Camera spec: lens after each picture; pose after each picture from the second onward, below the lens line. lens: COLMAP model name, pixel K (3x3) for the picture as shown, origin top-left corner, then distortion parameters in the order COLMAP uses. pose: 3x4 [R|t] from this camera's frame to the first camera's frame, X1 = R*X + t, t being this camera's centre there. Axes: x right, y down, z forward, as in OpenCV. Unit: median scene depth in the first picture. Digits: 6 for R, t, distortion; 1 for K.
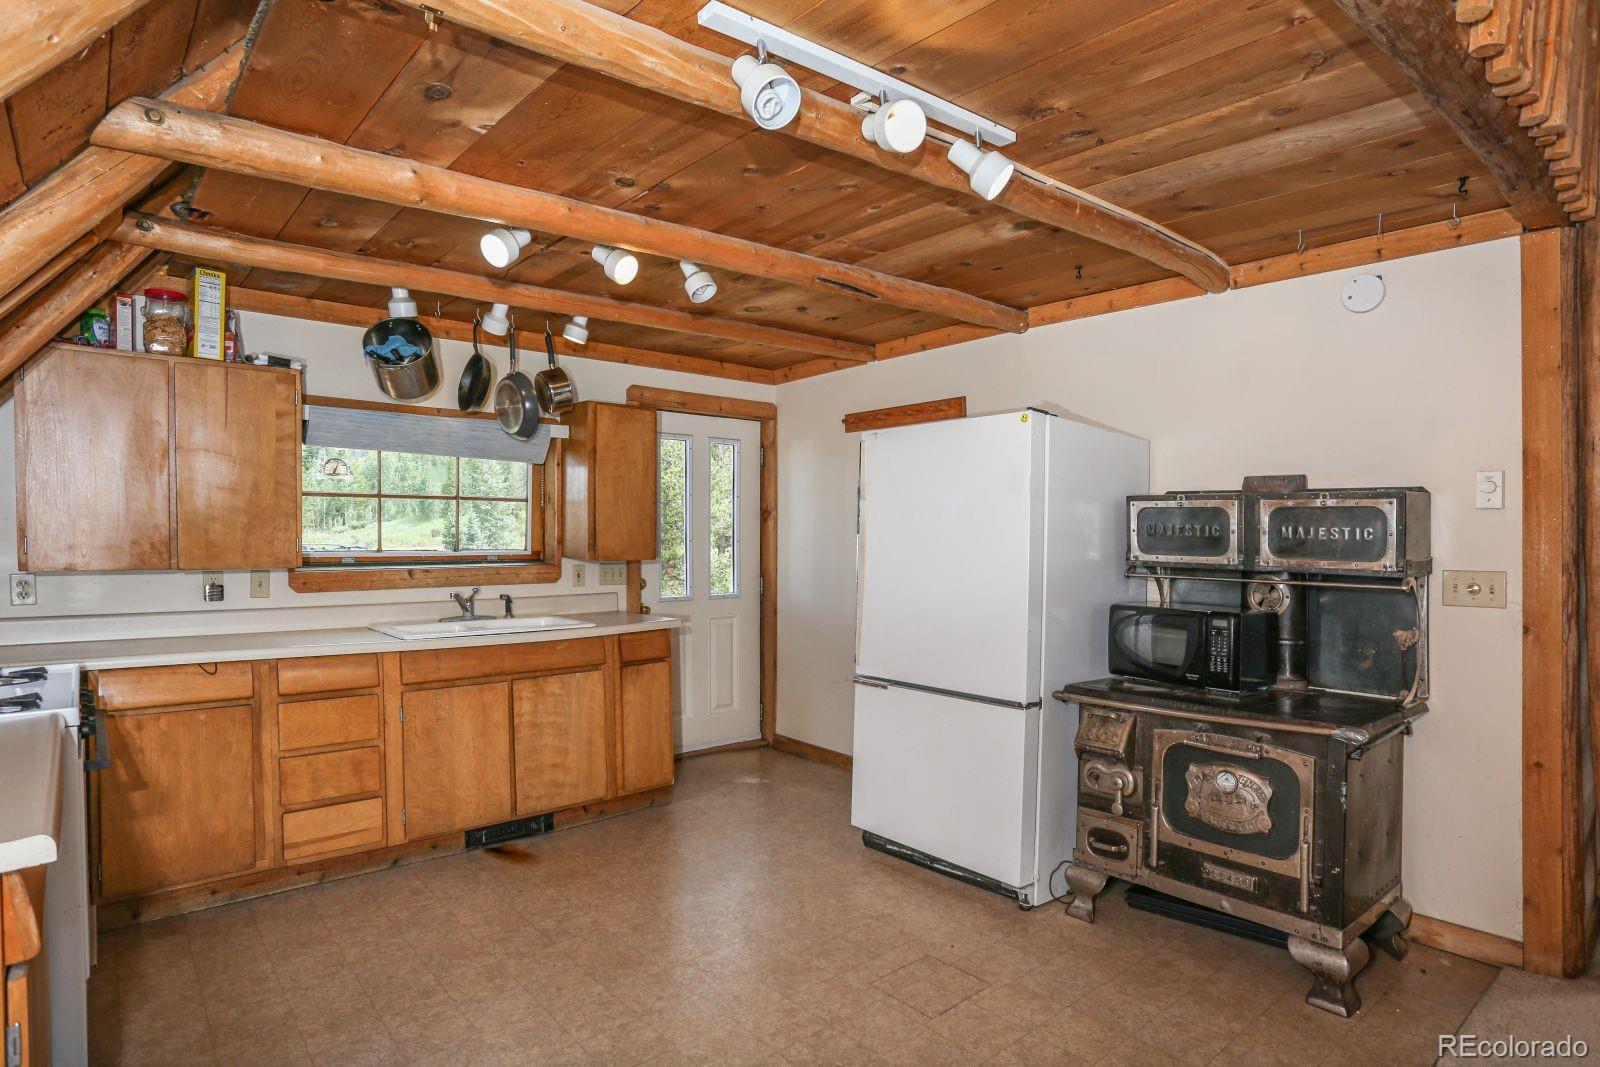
lens RADIAL K [[816.7, 0, 797.2], [0, 816.7, 536.3], [0, 0, 1]] dist [-0.073334, 0.037720]
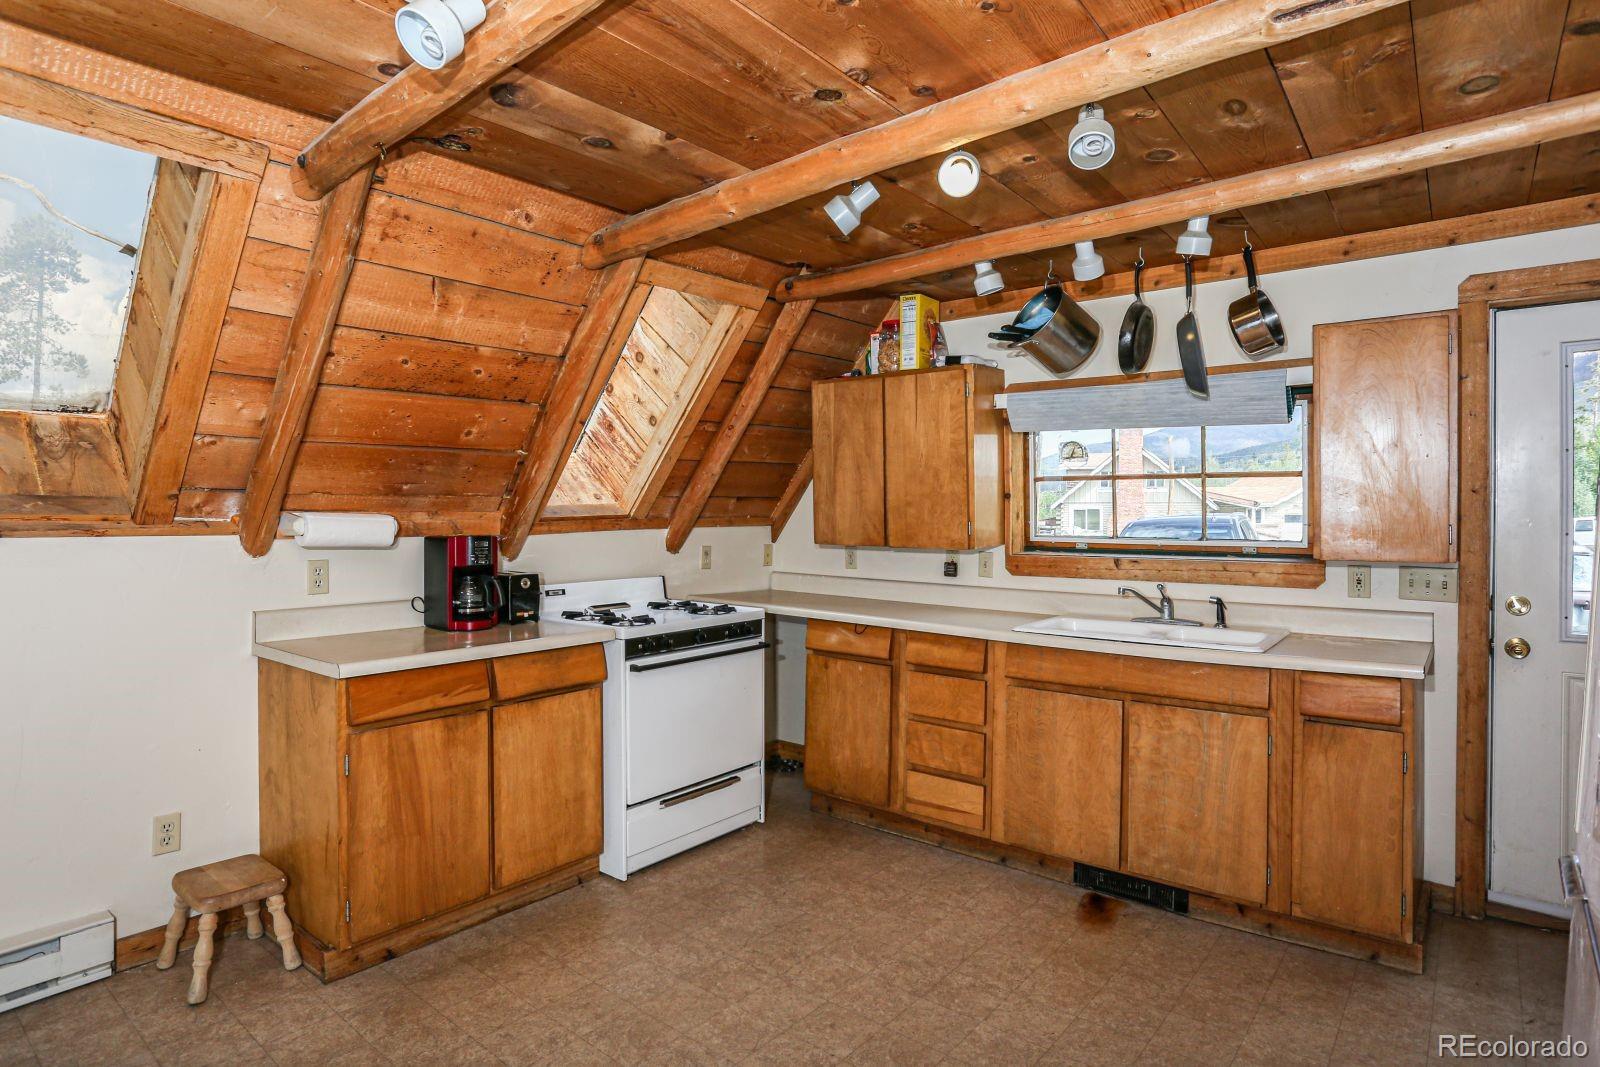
lens RADIAL K [[855.1, 0, 803.4], [0, 855.1, 522.4], [0, 0, 1]] dist [-0.042671, 0.000975]
pose [[0.192571, 0.006614, -0.981261, 0.451002], [-0.005707, 0.999968, 0.005620, -0.002602], [0.981267, 0.004518, 0.192602, 0.568506]]
